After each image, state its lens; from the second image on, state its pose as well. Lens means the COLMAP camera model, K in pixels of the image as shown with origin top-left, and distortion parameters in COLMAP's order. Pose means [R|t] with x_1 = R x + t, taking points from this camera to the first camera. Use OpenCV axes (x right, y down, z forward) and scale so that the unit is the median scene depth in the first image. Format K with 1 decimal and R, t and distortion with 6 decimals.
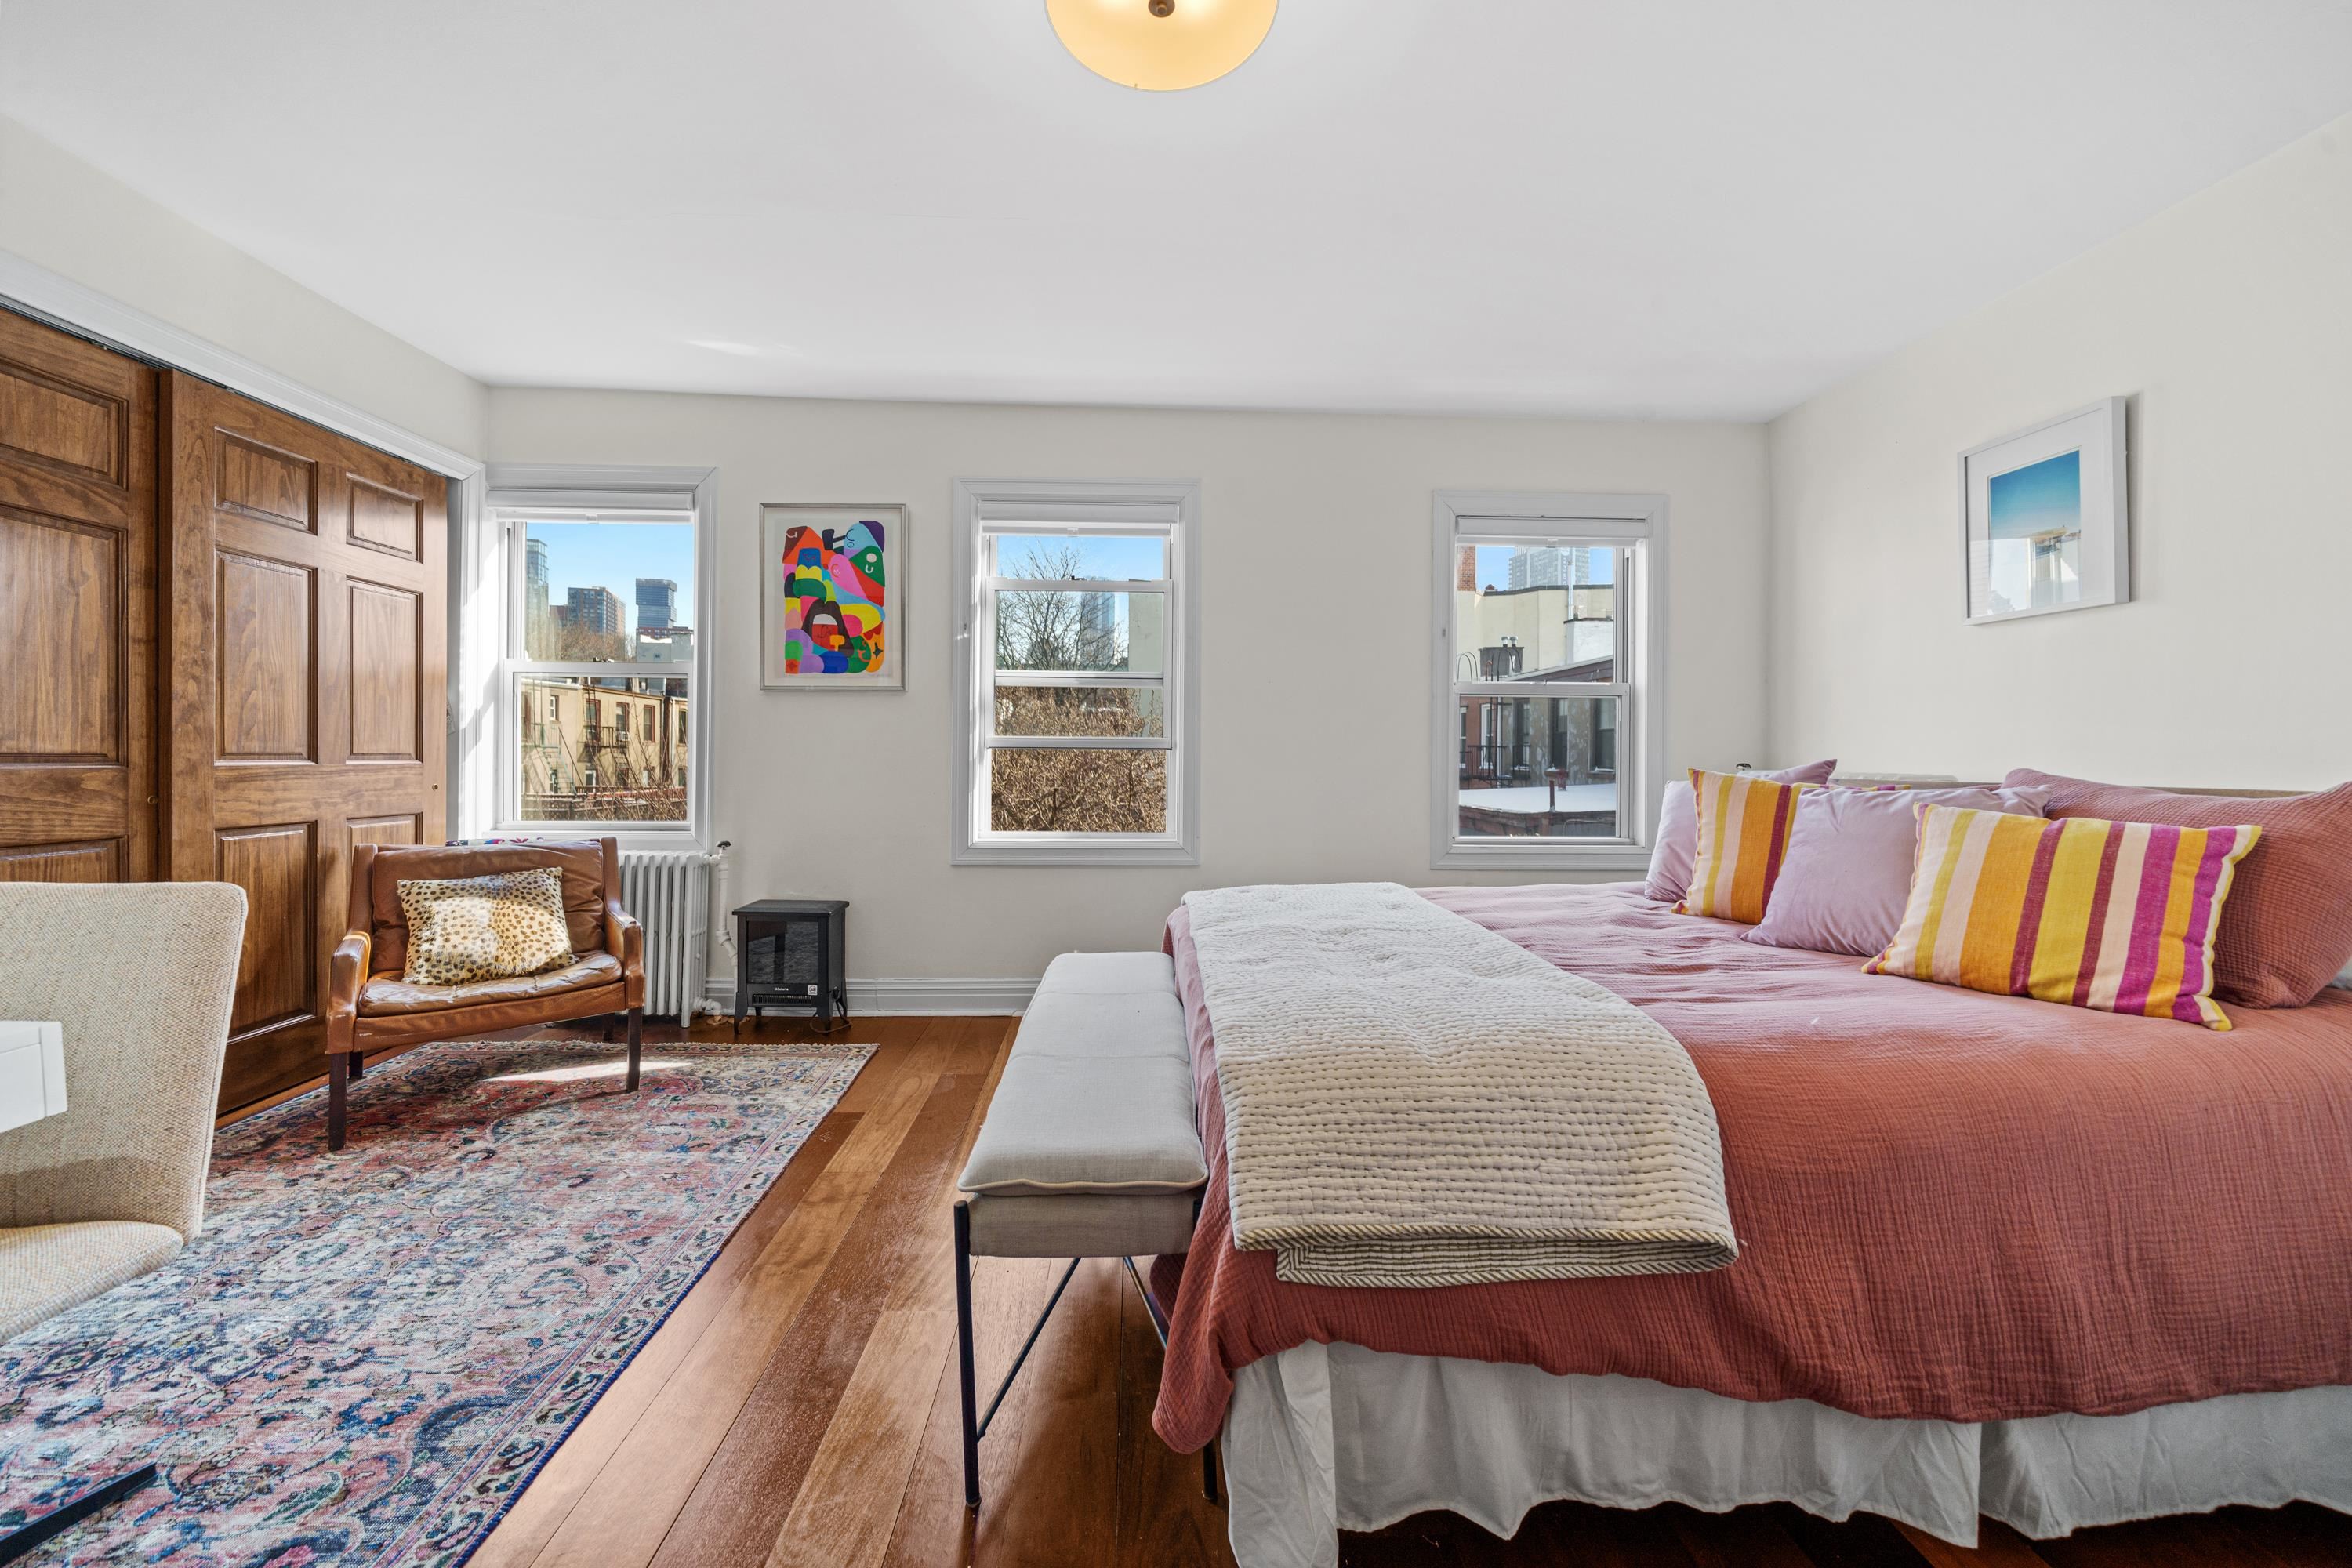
lens RADIAL K [[869.3, 0, 1168.6], [0, 869.3, 755.0], [0, 0, 1]] dist [-0.004313, -0.000027]
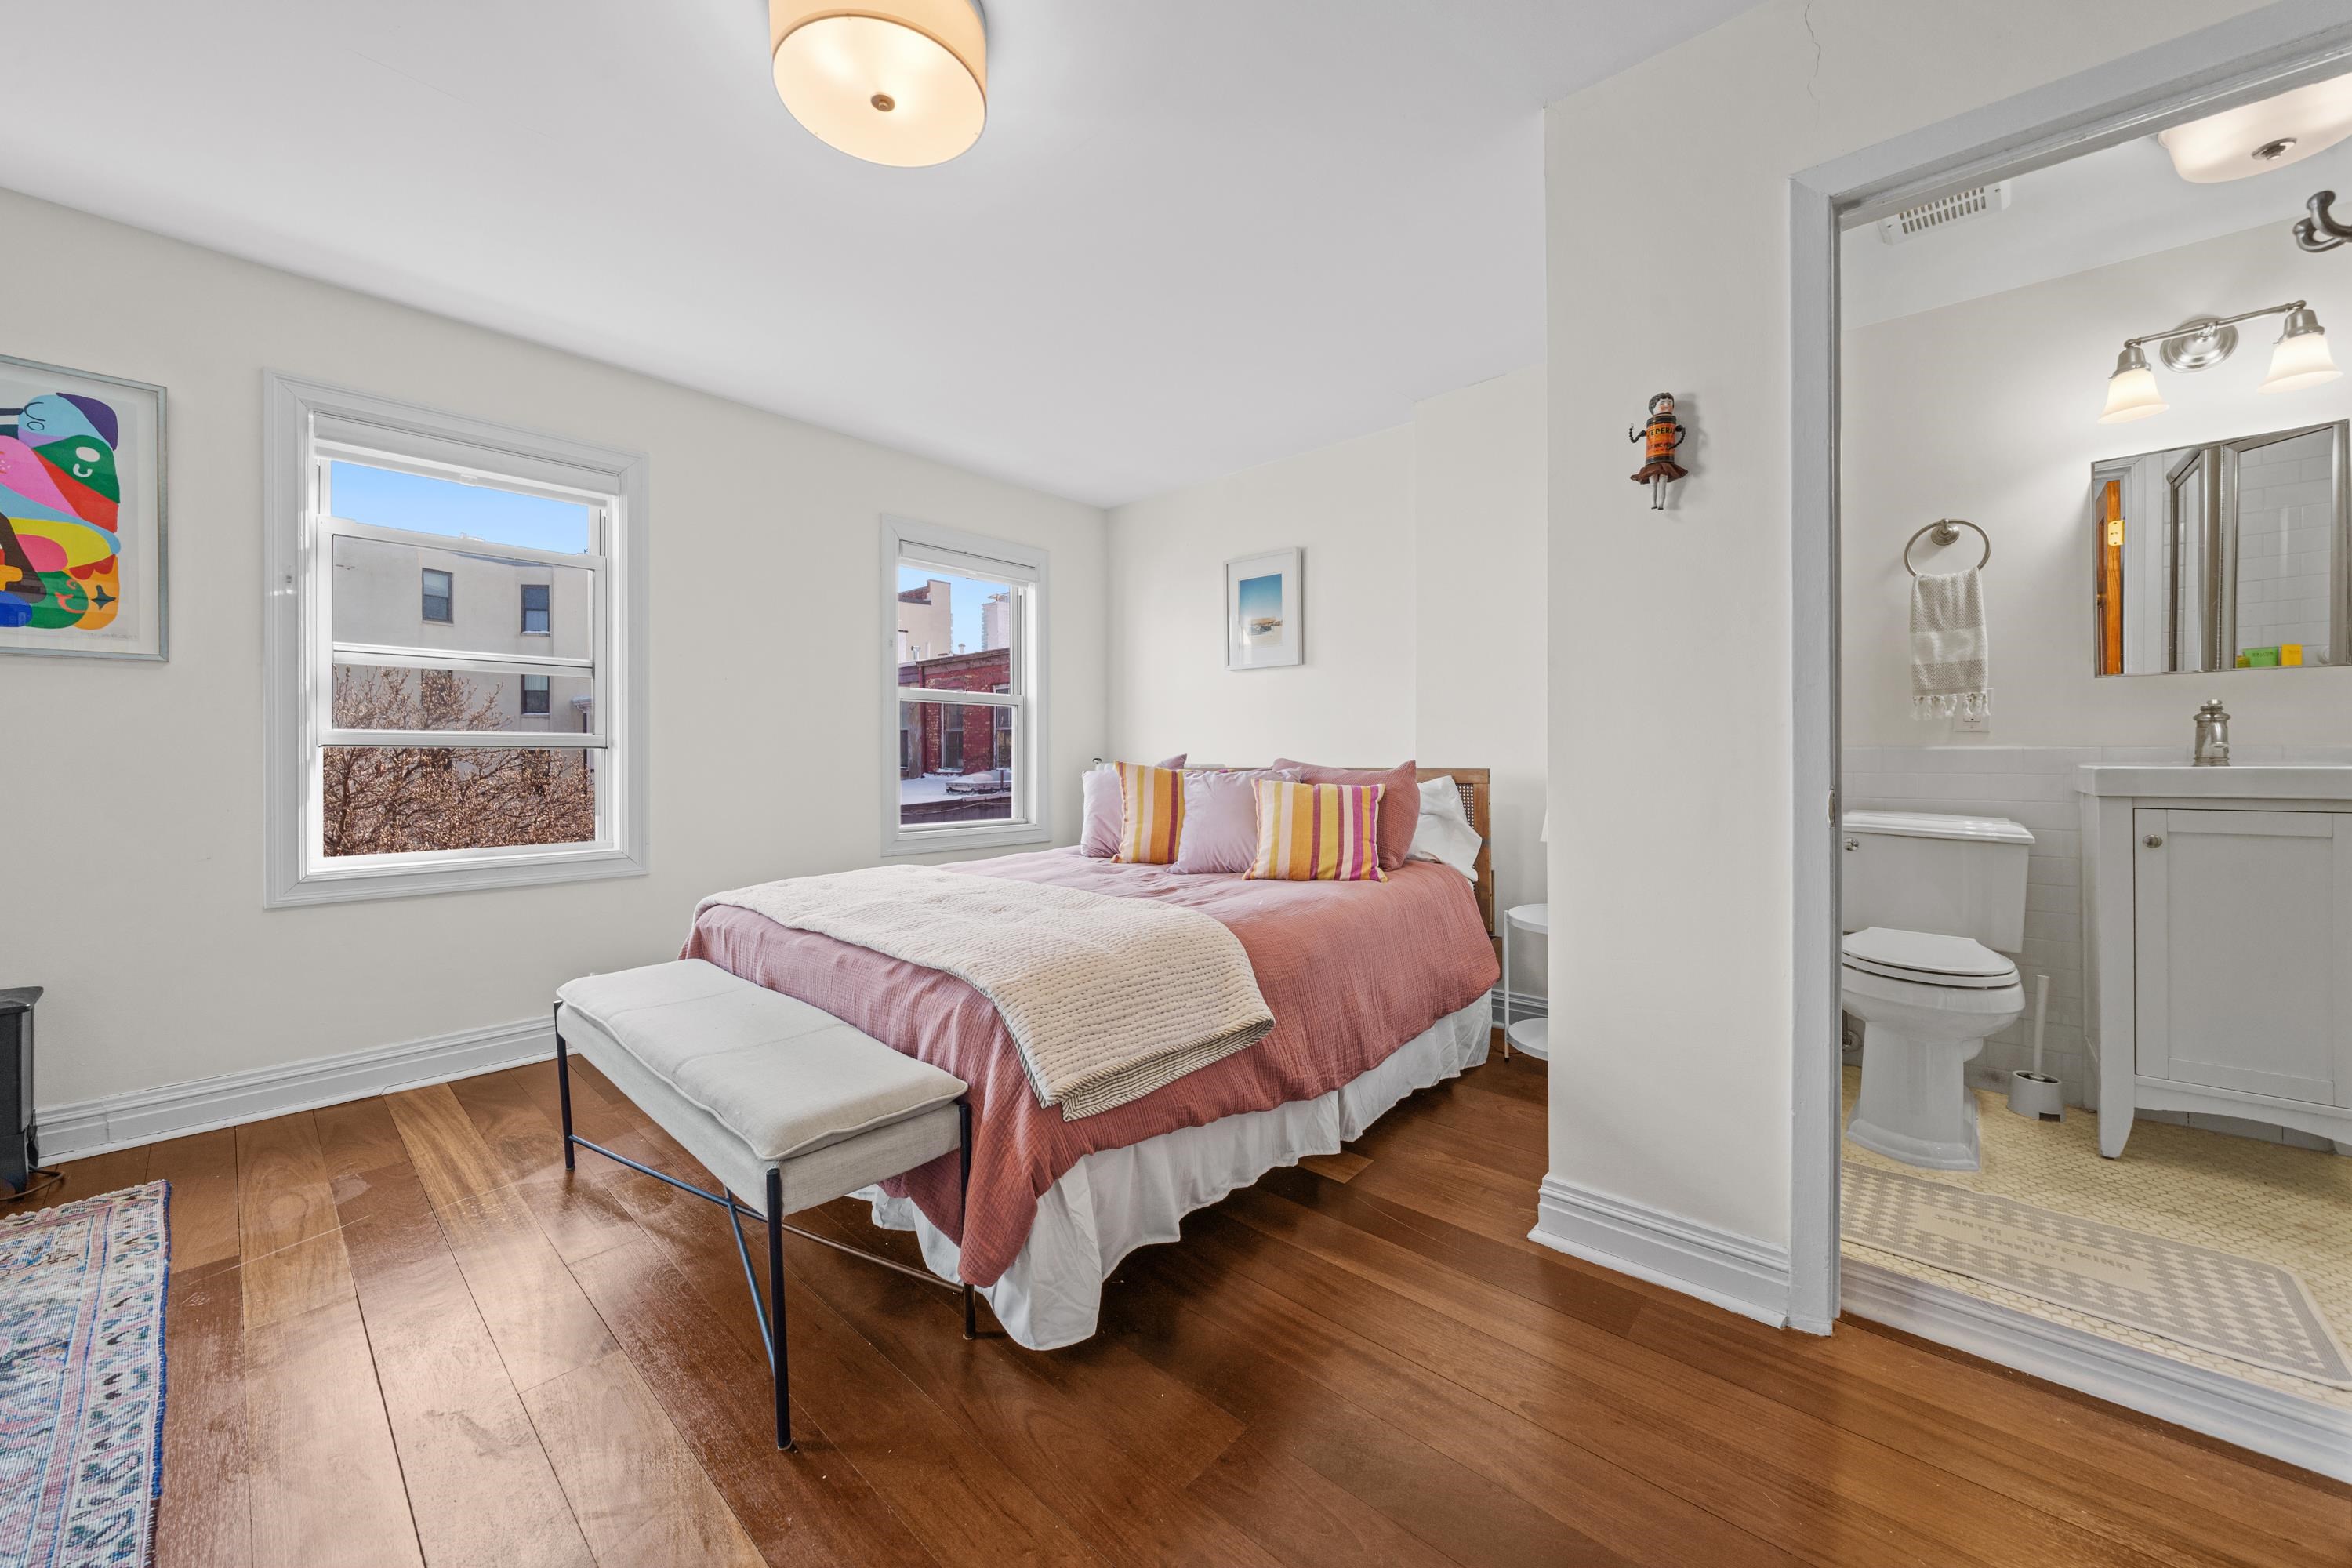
lens RADIAL K [[869.3, 0, 1168.6], [0, 869.3, 755.0], [0, 0, 1]] dist [-0.004313, -0.000027]
pose [[0.699371, -0.005745, 0.714735, -0.556455], [0.005744, 0.999981, 0.002417, 0.004887], [-0.714735, 0.002415, 0.699391, -0.078779]]
